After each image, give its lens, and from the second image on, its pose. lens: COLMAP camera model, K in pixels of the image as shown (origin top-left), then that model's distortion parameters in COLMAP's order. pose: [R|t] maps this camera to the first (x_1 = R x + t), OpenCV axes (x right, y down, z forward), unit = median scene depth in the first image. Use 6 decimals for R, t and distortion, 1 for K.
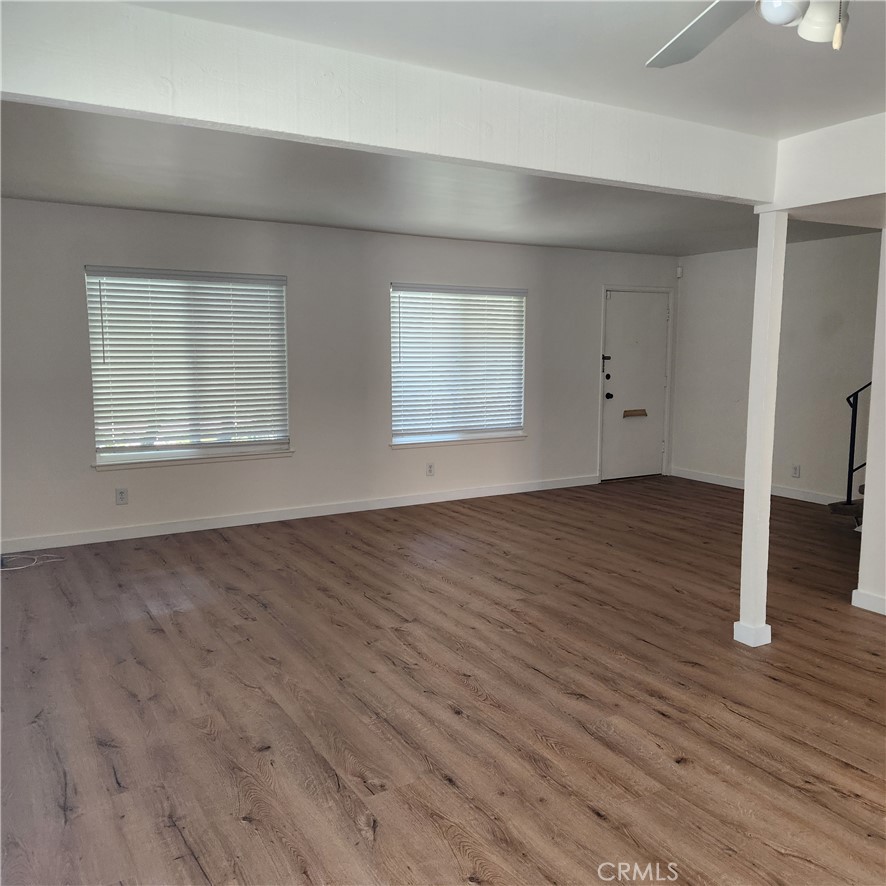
lens RADIAL K [[801.2, 0, 462.1], [0, 801.2, 432.4], [0, 0, 1]] dist [0.070339, -0.013205]
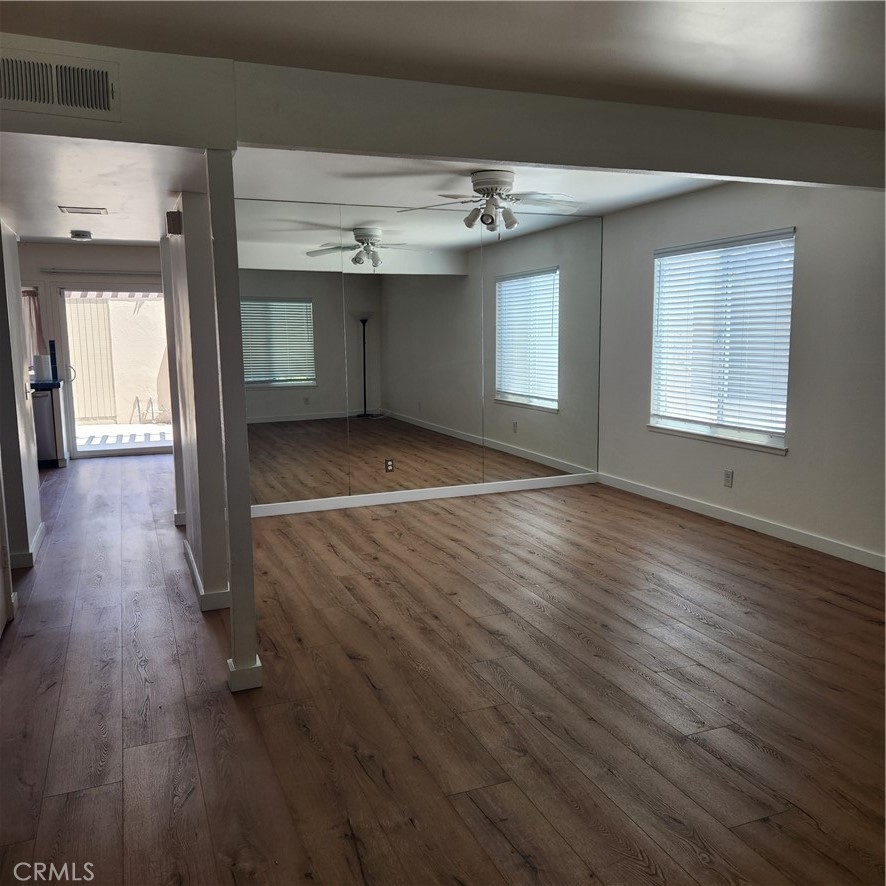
lens RADIAL K [[801.2, 0, 462.1], [0, 801.2, 432.4], [0, 0, 1]] dist [0.070339, -0.013205]
pose [[-0.988392, -0.012867, 0.151382, 0.019535], [0.024527, 0.969824, 0.242568, -0.162511], [-0.149935, 0.243465, -0.958251, 1.528617]]
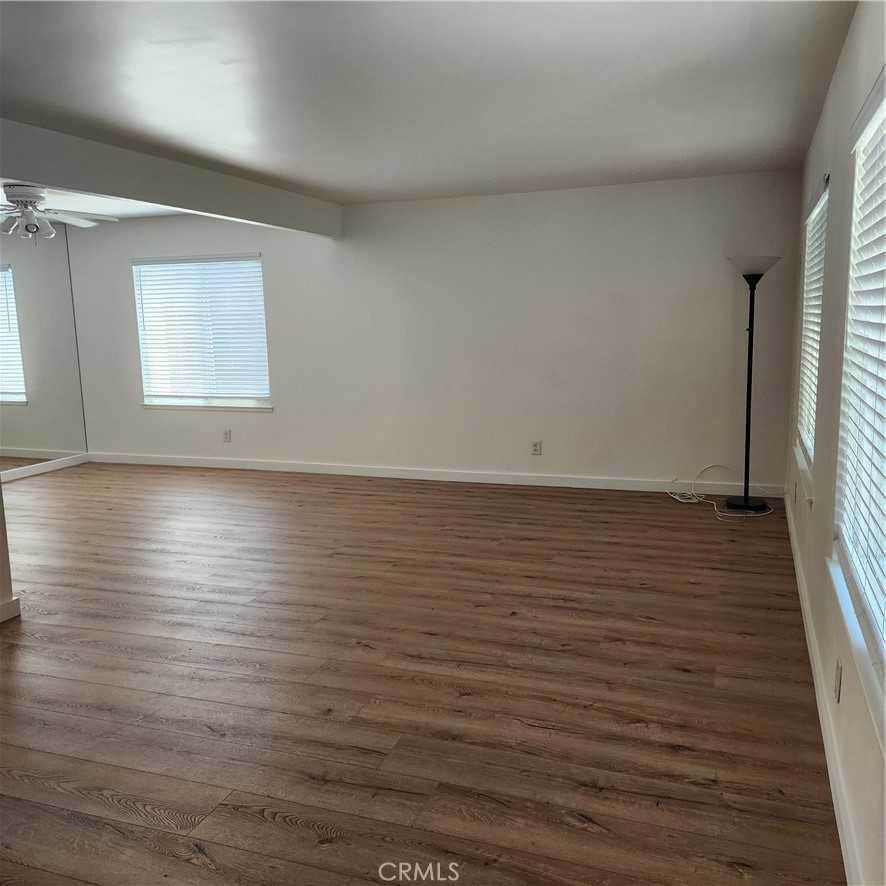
lens RADIAL K [[801.2, 0, 462.1], [0, 801.2, 432.4], [0, 0, 1]] dist [0.070339, -0.013205]
pose [[-0.785237, 0.103407, -0.610499, 0.454949], [-0.053885, 0.970804, 0.233745, -0.204865], [0.616846, 0.216442, -0.756739, 1.862635]]
